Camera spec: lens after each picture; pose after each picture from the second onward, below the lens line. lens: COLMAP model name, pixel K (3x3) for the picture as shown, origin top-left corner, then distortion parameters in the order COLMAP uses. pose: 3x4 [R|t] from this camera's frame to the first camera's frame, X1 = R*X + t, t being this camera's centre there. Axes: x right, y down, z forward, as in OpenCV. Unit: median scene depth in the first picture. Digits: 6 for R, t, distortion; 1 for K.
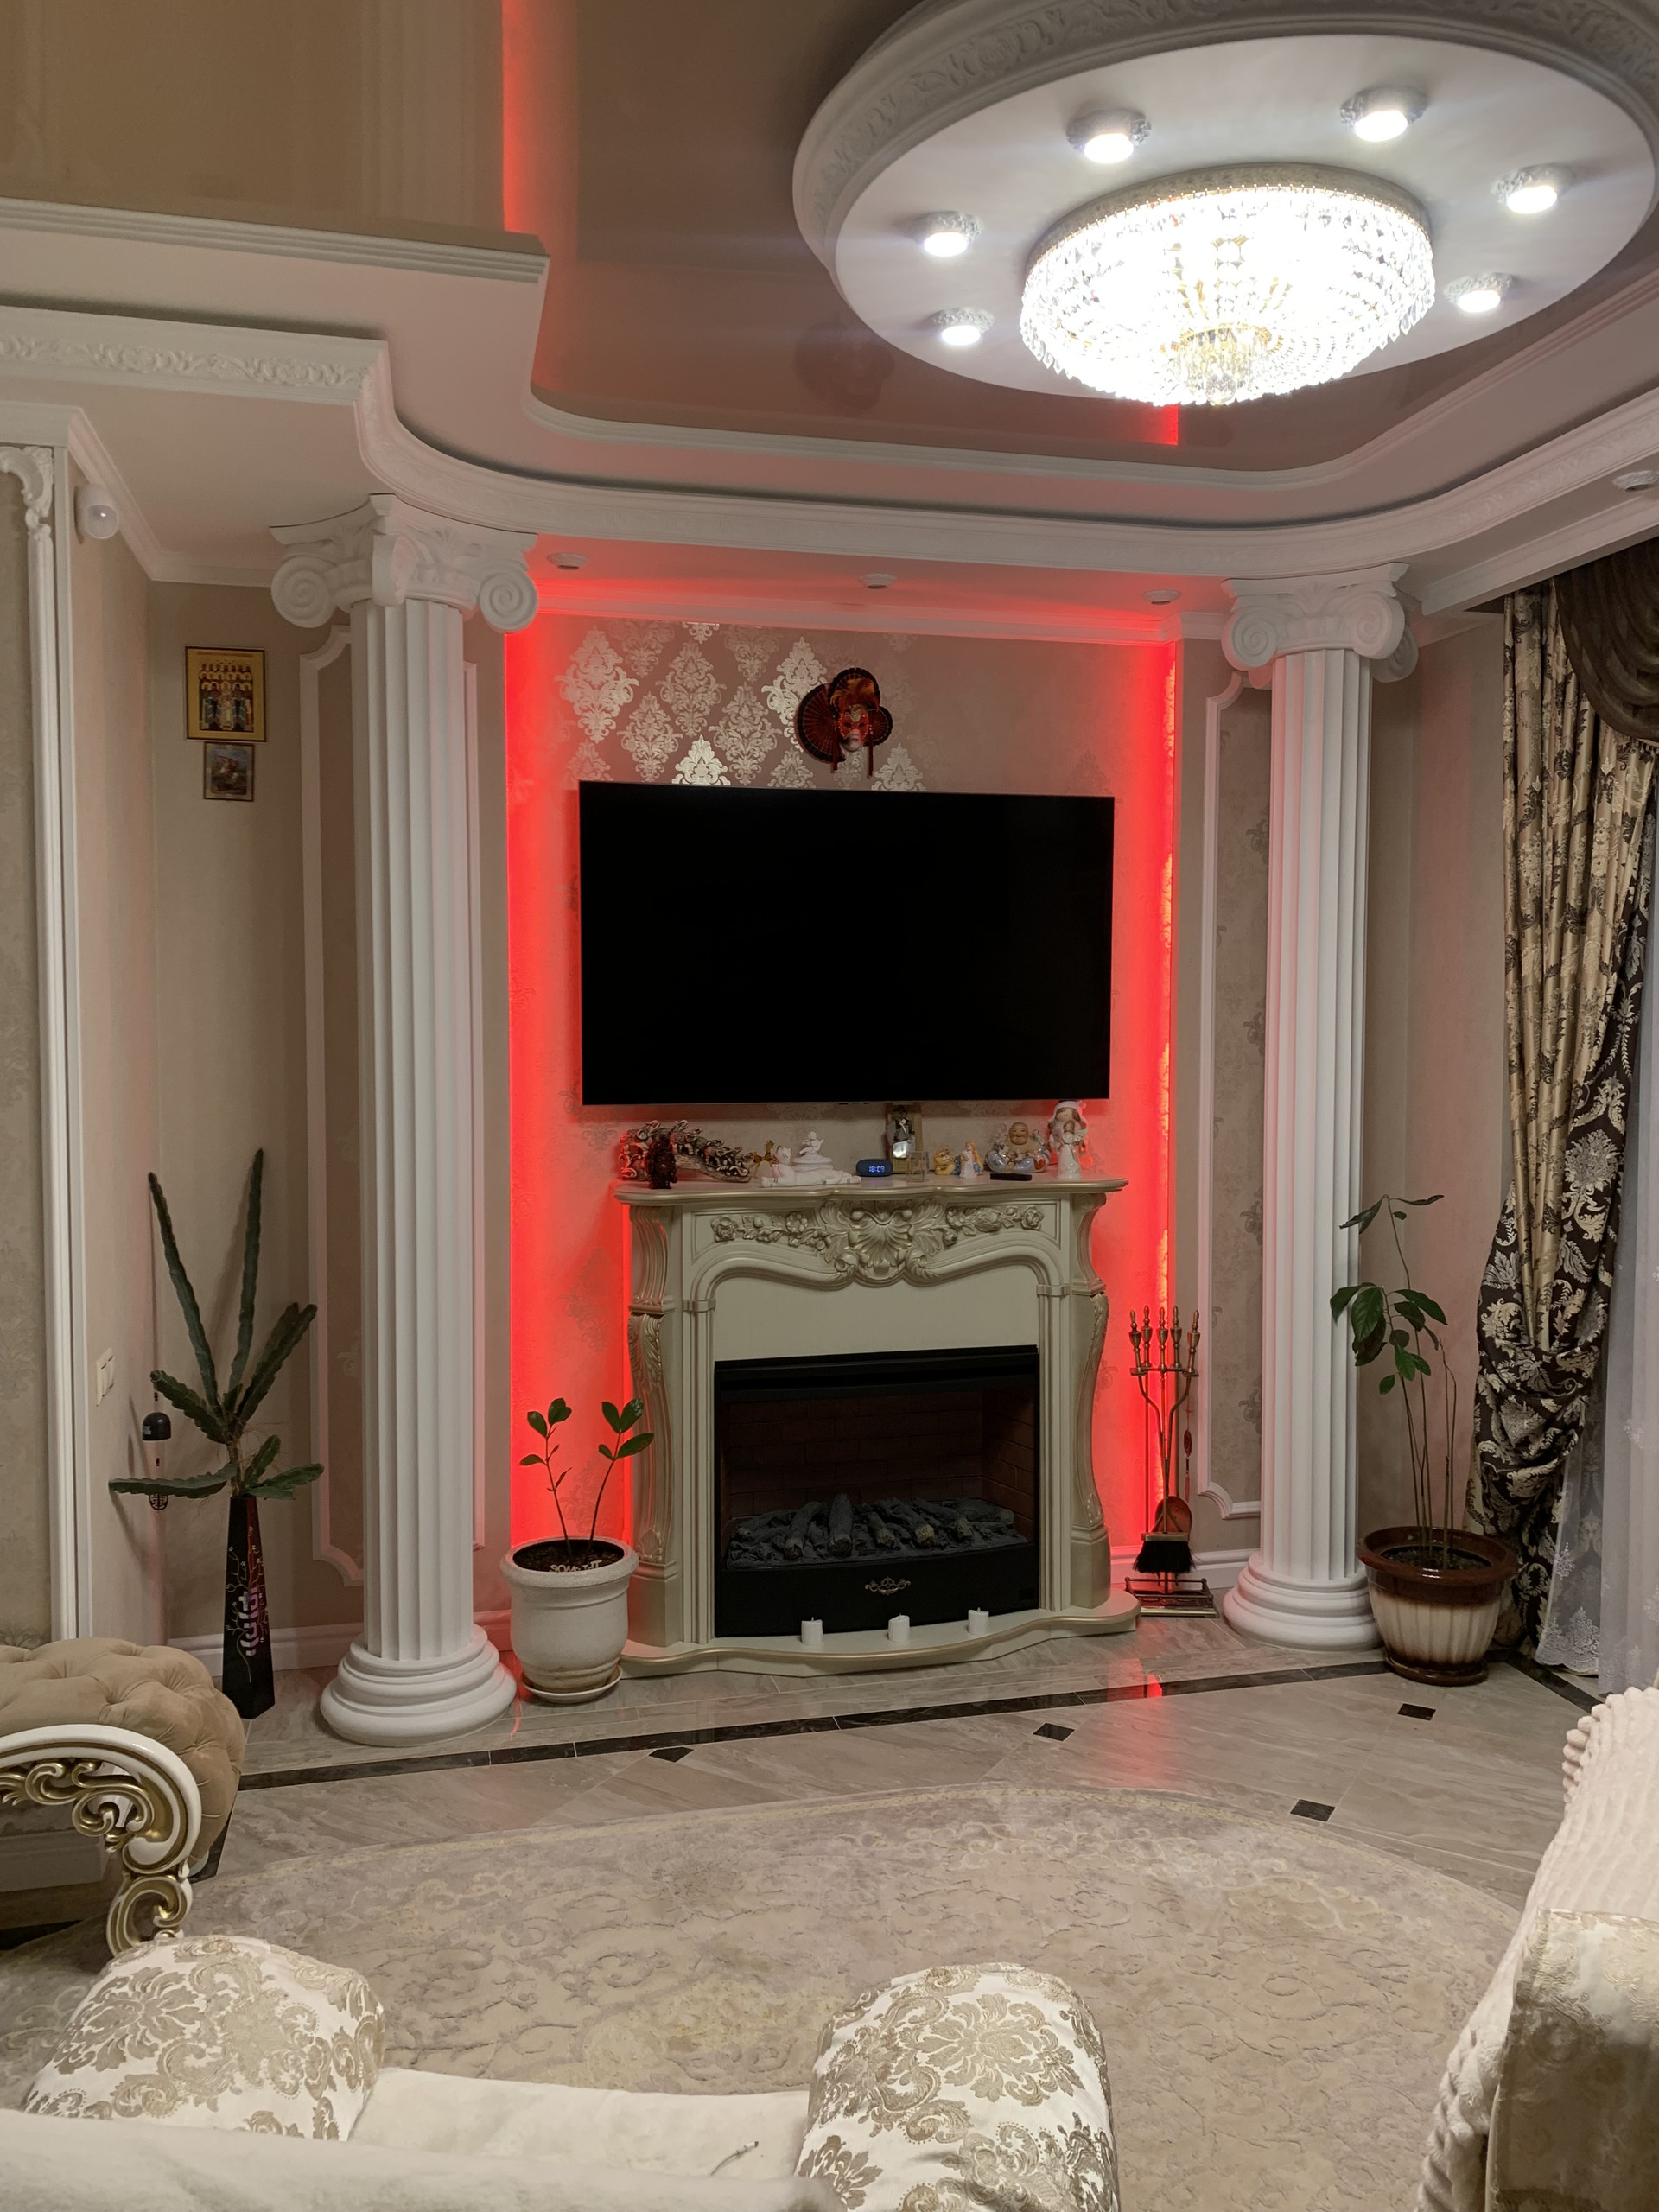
lens RADIAL K [[1747.0, 0, 840.9], [0, 1747.0, 1108.3], [0, 0, 1]] dist [0.052066, -0.074302]
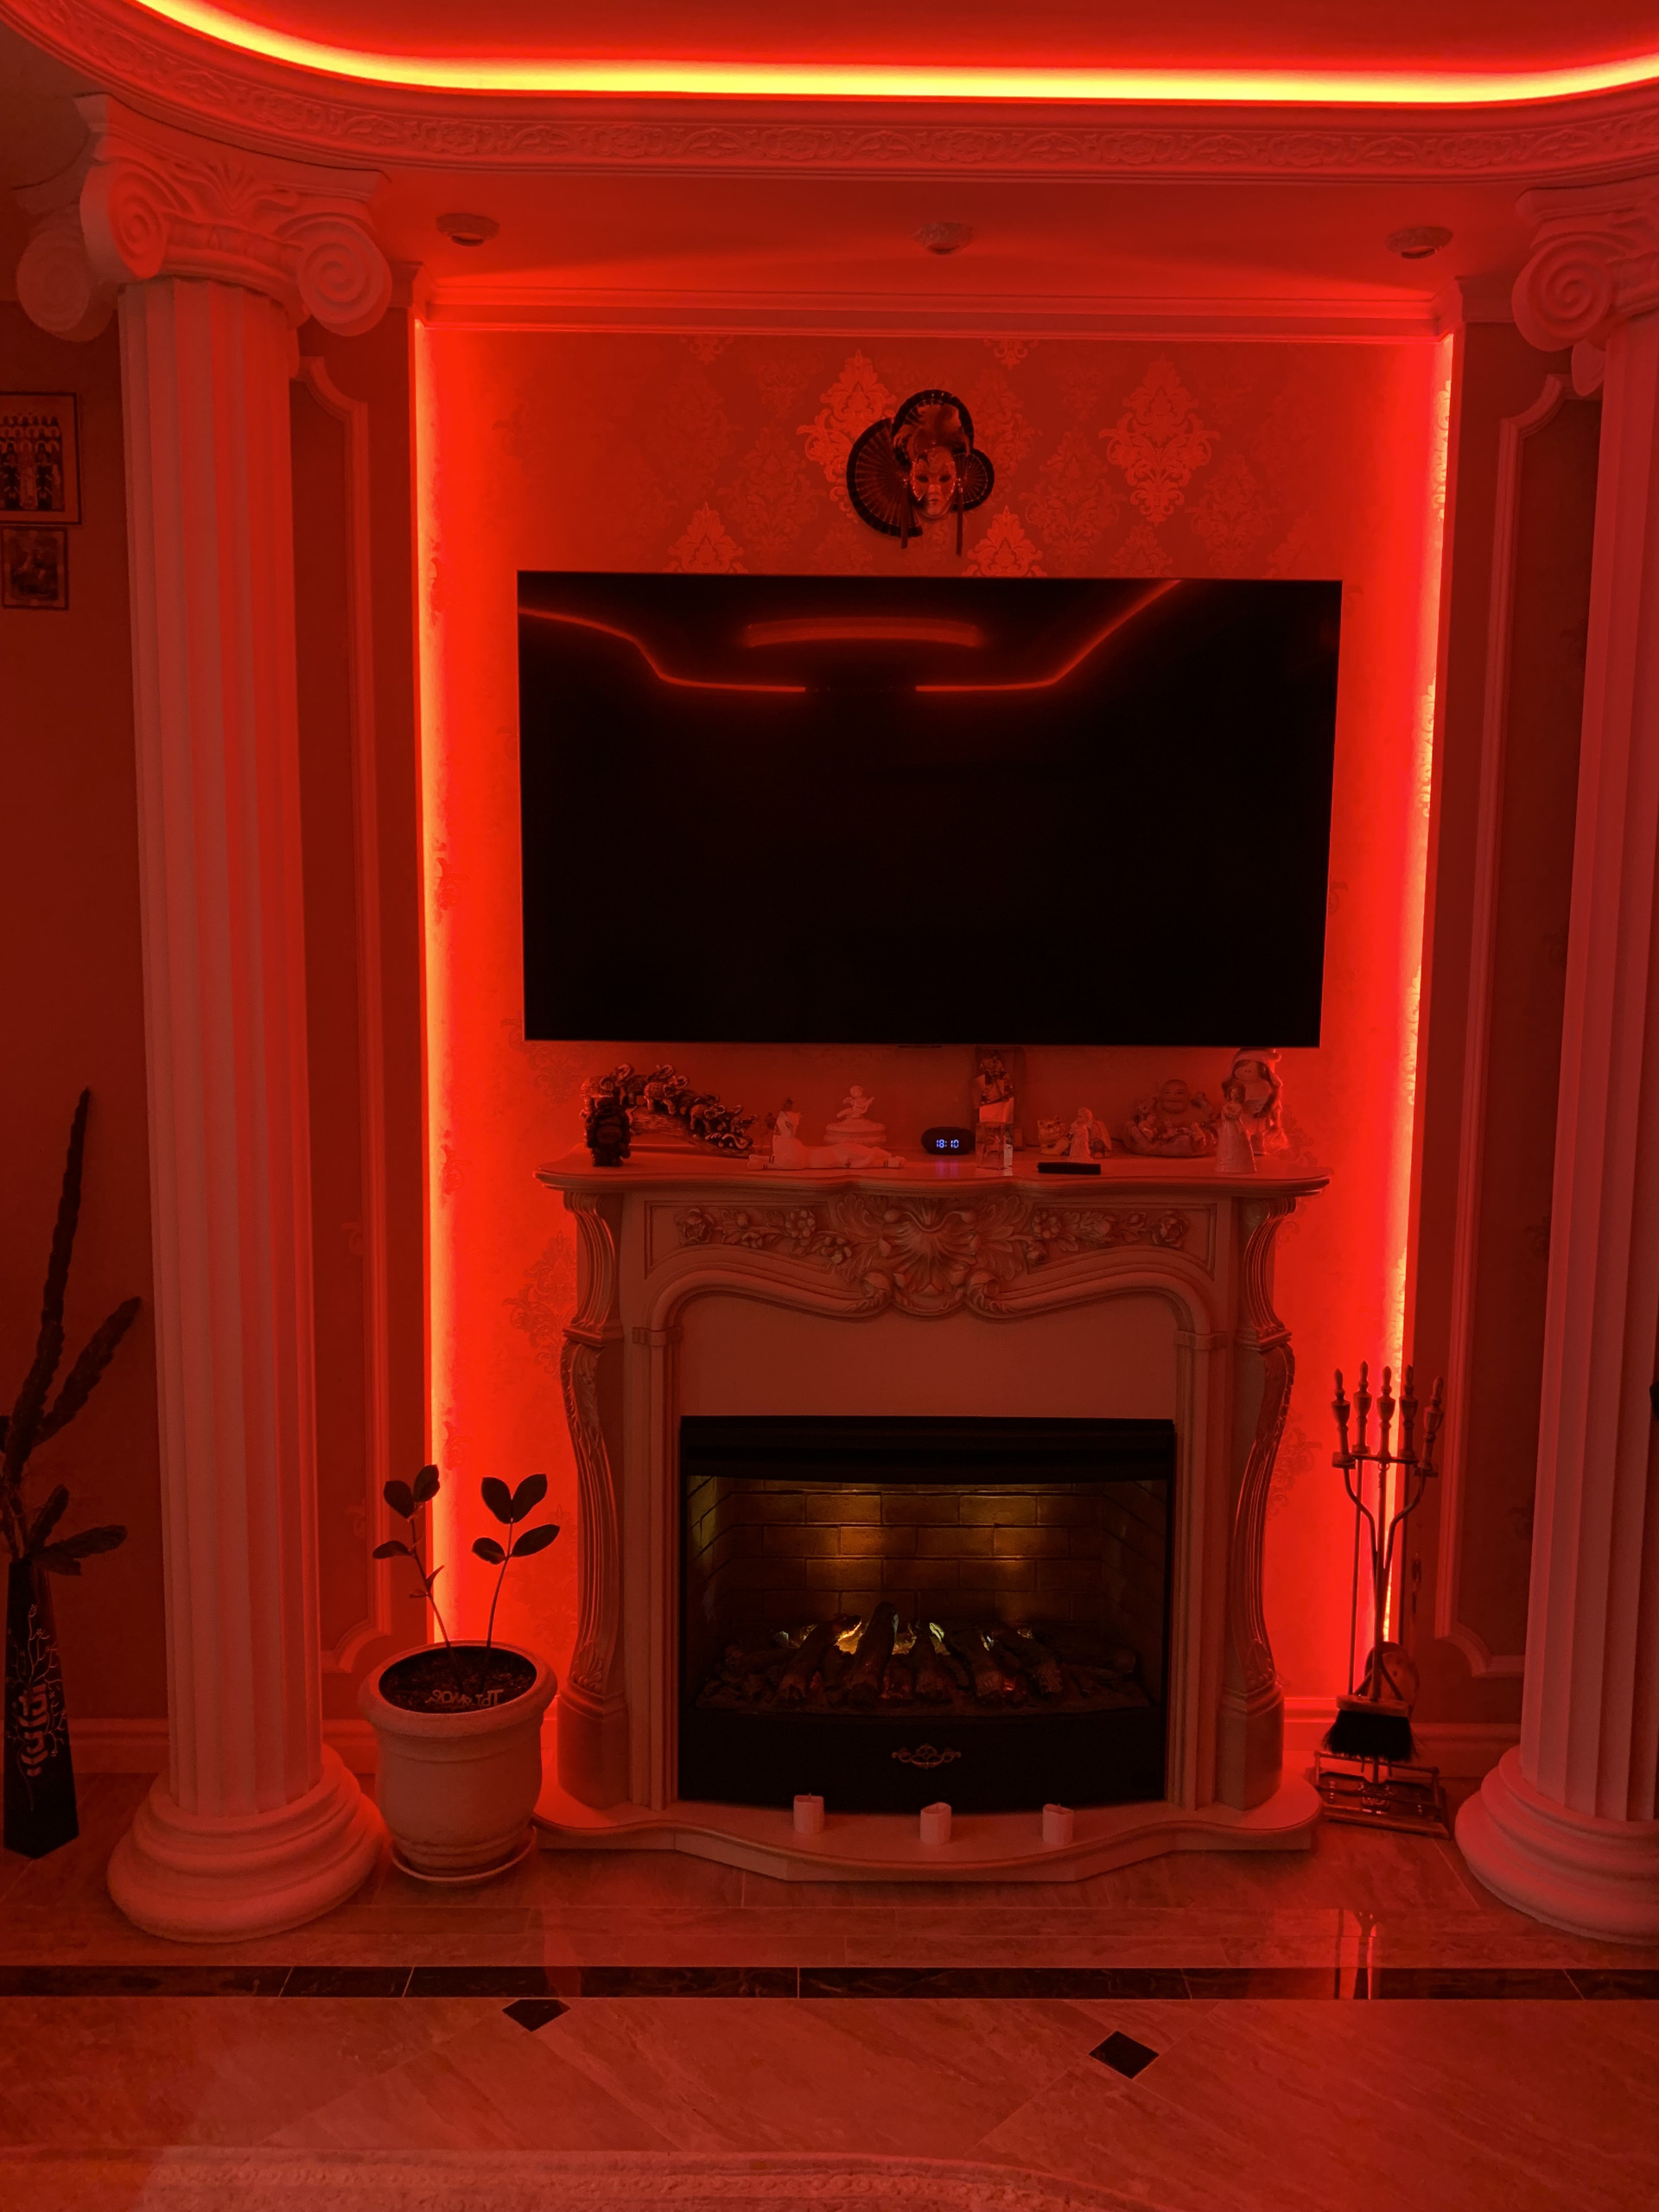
lens RADIAL K [[1747.0, 0, 813.4], [0, 1747.0, 1105.3], [0, 0, 1]] dist [0.052066, -0.074302]
pose [[0.972516, 0.038966, -0.229551, 0.130183], [-0.023514, 0.997293, 0.069672, -0.027350], [0.231645, -0.062360, 0.970800, 0.335558]]
